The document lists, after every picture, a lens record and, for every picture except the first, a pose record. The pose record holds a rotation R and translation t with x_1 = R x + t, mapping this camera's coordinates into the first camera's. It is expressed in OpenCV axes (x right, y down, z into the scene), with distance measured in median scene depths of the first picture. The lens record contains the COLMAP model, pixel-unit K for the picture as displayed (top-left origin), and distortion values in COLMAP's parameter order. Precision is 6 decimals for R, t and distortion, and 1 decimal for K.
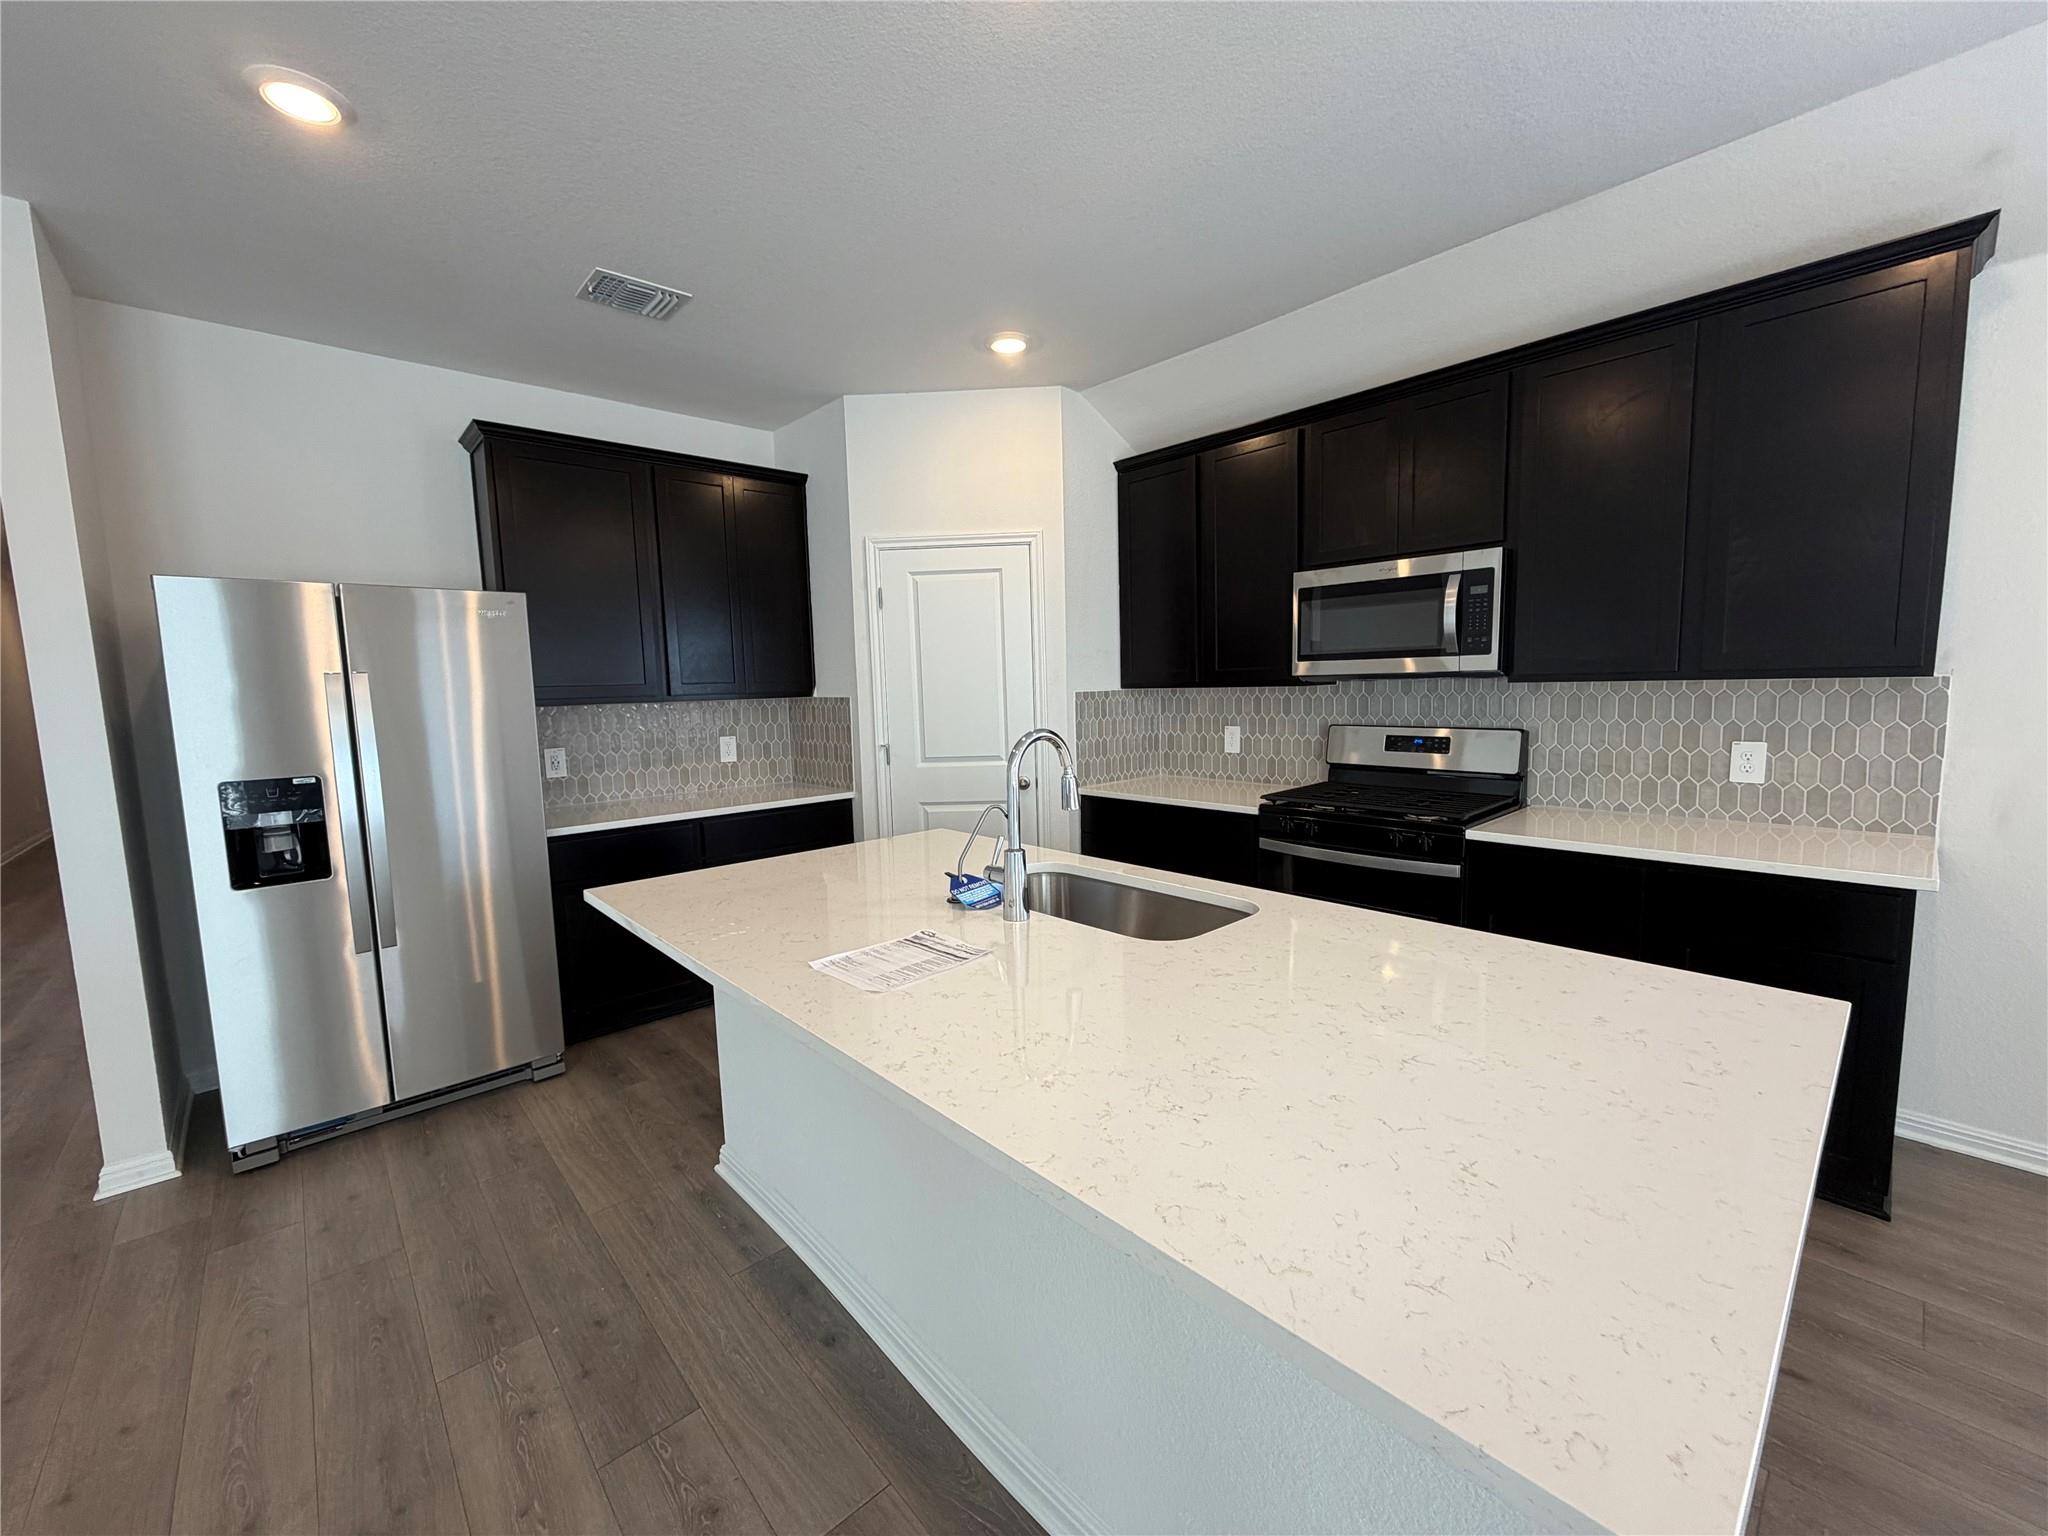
lens RADIAL K [[812.9, 0, 1024.4], [0, 812.9, 776.6], [0, 0, 1]] dist [-0.001415, -0.000047]
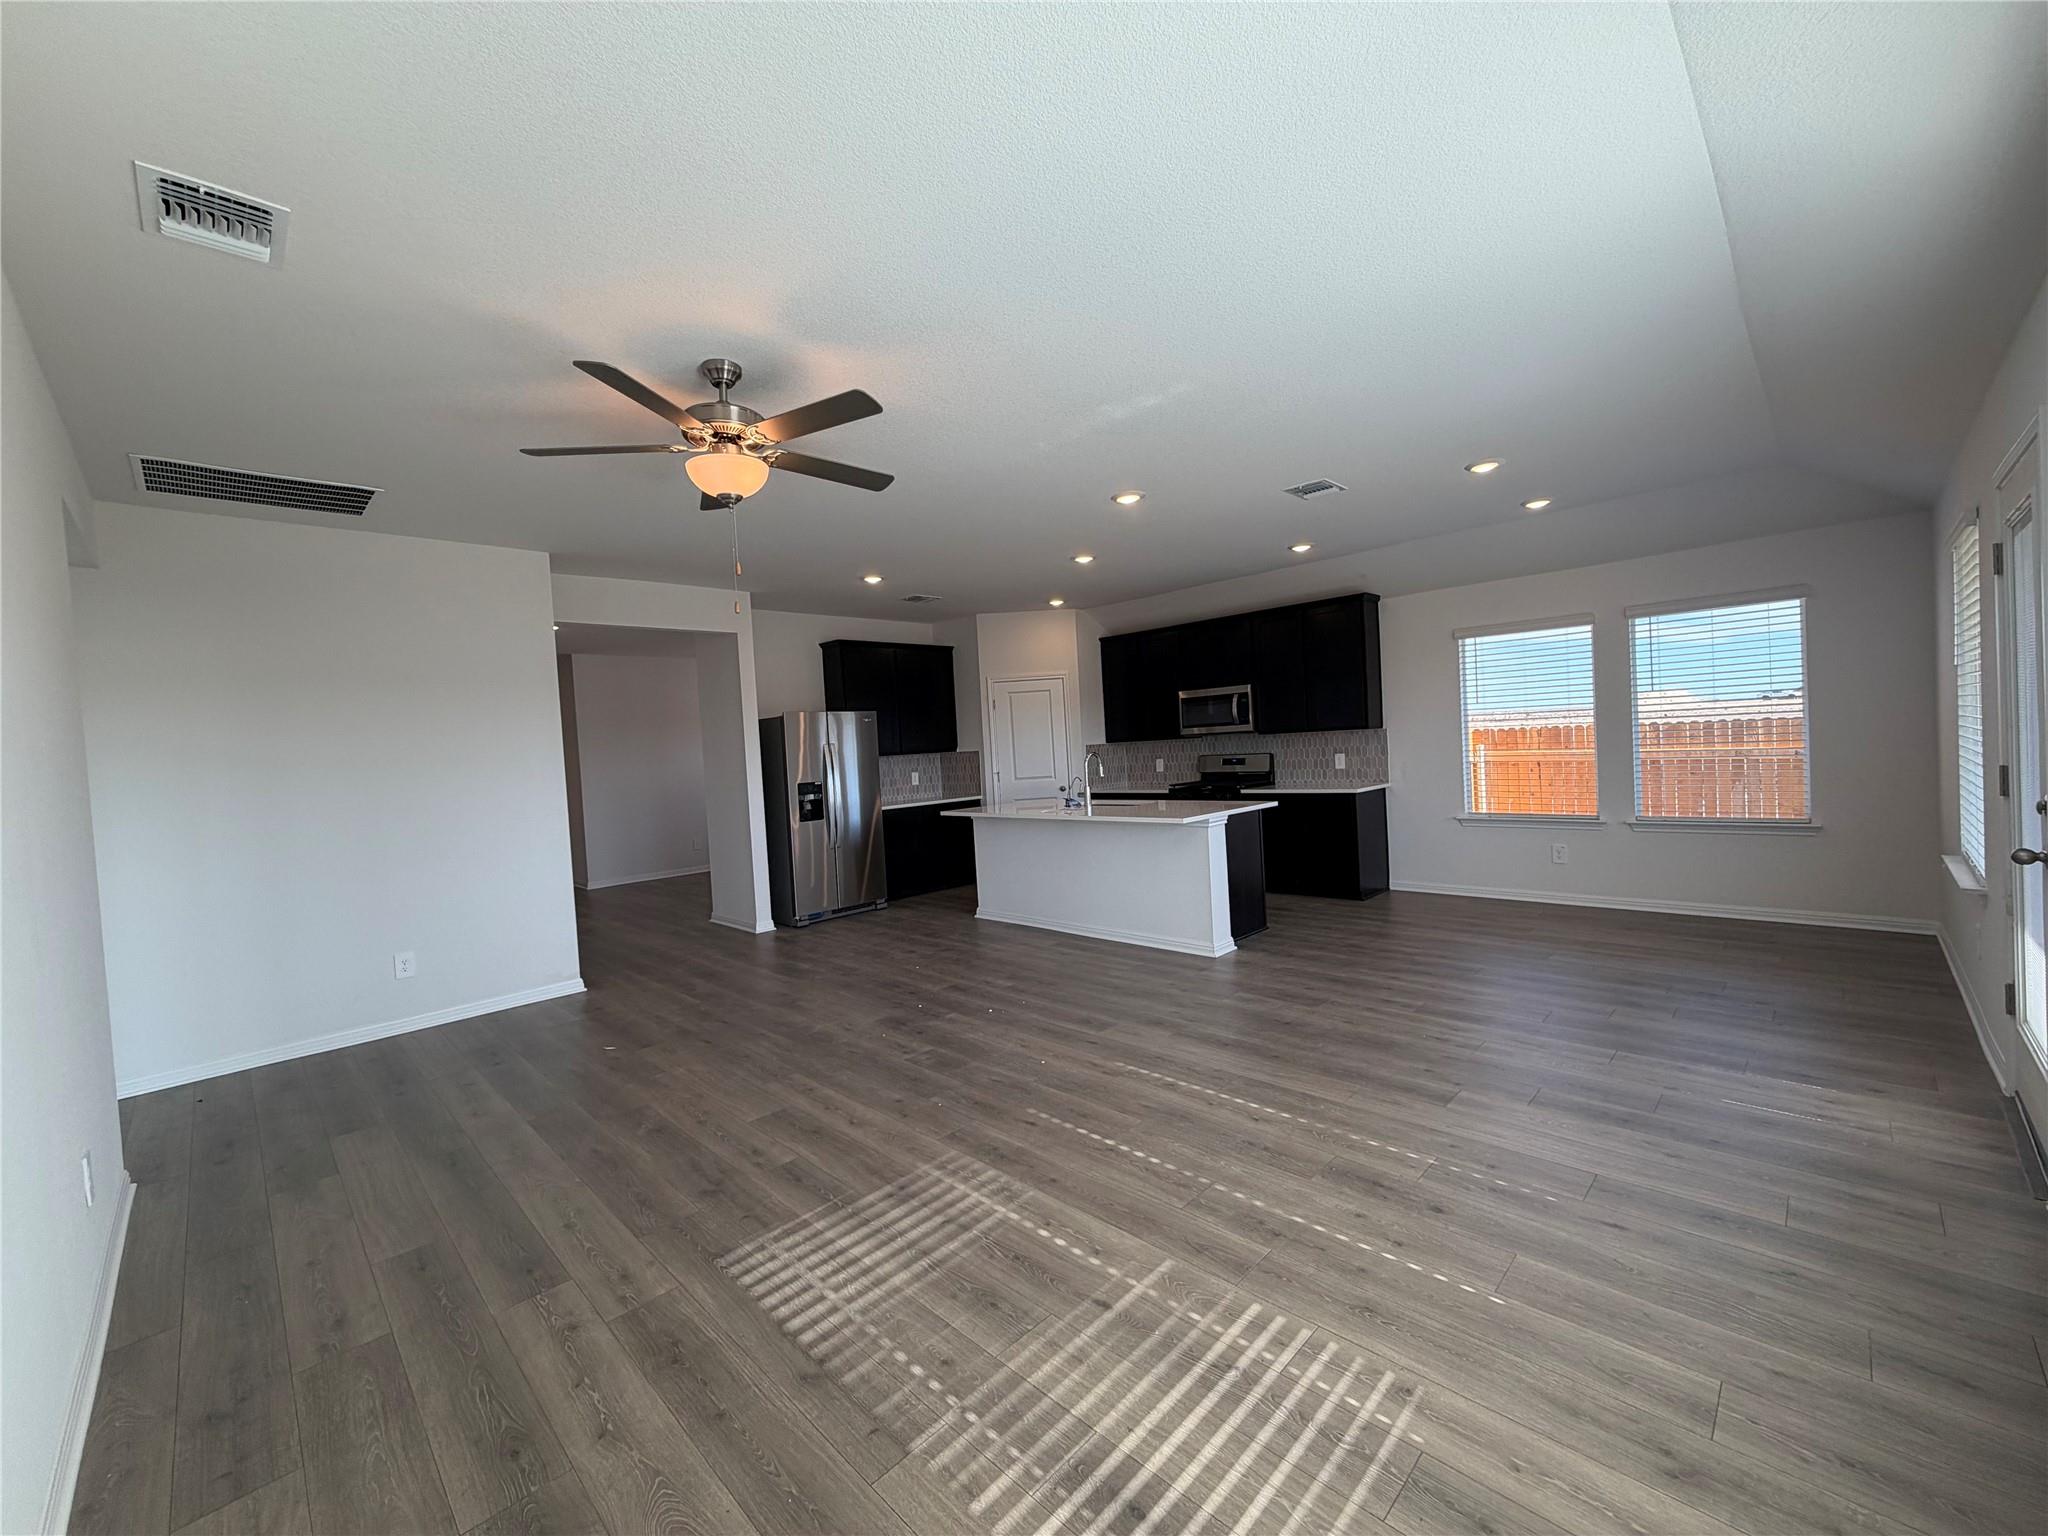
lens RADIAL K [[812.9, 0, 1020.3], [0, 812.9, 770.0], [0, 0, 1]] dist [-0.001415, -0.000047]
pose [[0.998775, -0.031732, 0.037958, -0.232065], [0.034857, 0.995793, -0.084743, 0.165626], [-0.035110, 0.085962, 0.995680, -1.354046]]
